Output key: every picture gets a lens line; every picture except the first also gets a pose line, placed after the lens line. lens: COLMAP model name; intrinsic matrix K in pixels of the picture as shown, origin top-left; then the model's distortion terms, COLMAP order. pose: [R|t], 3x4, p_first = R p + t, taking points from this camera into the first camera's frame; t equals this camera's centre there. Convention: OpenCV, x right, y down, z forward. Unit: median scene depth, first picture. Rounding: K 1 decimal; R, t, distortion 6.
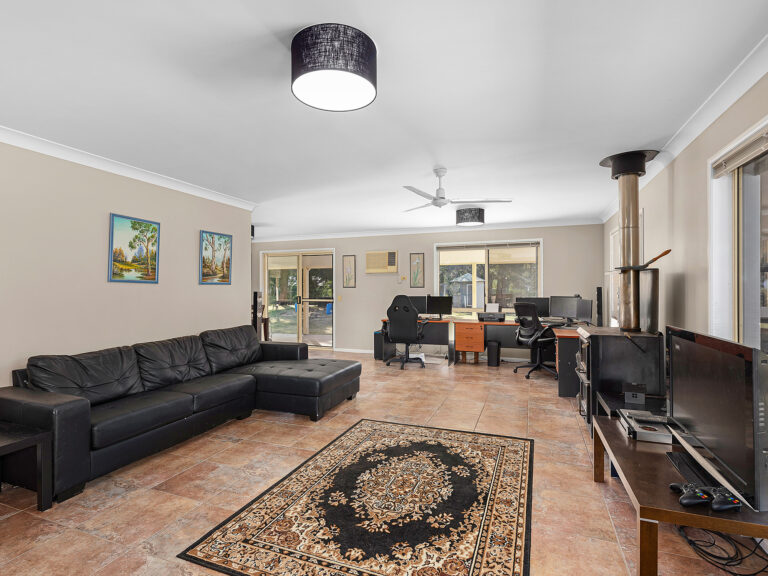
lens RADIAL K [[392.8, 0, 384.4], [0, 392.8, 286.4], [0, 0, 1]] dist [0.000317, 0.000013]
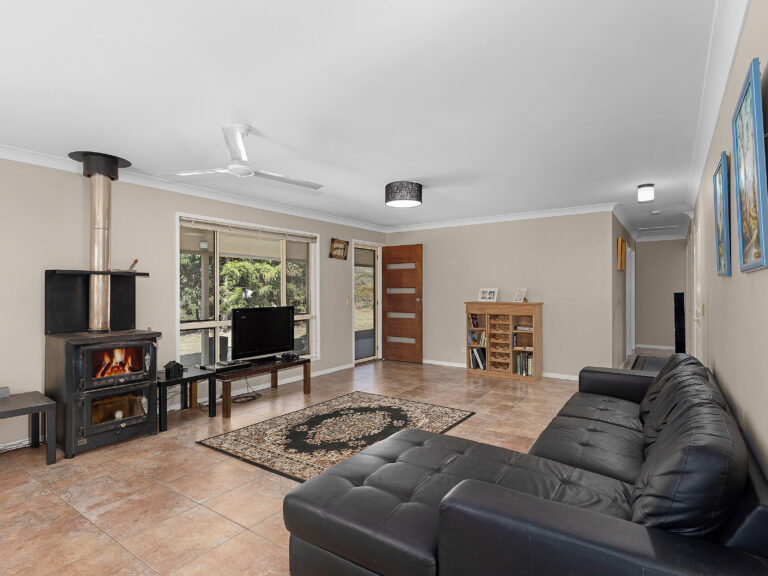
lens RADIAL K [[412.8, 0, 383.7], [0, 412.8, 287.6], [0, 0, 1]] dist [0.000845, 0.000043]
pose [[-0.970018, 0.006292, 0.242950, -0.378669], [0.003843, 0.999937, -0.010554, 0.015610], [-0.243001, -0.009304, -0.969981, 2.131166]]
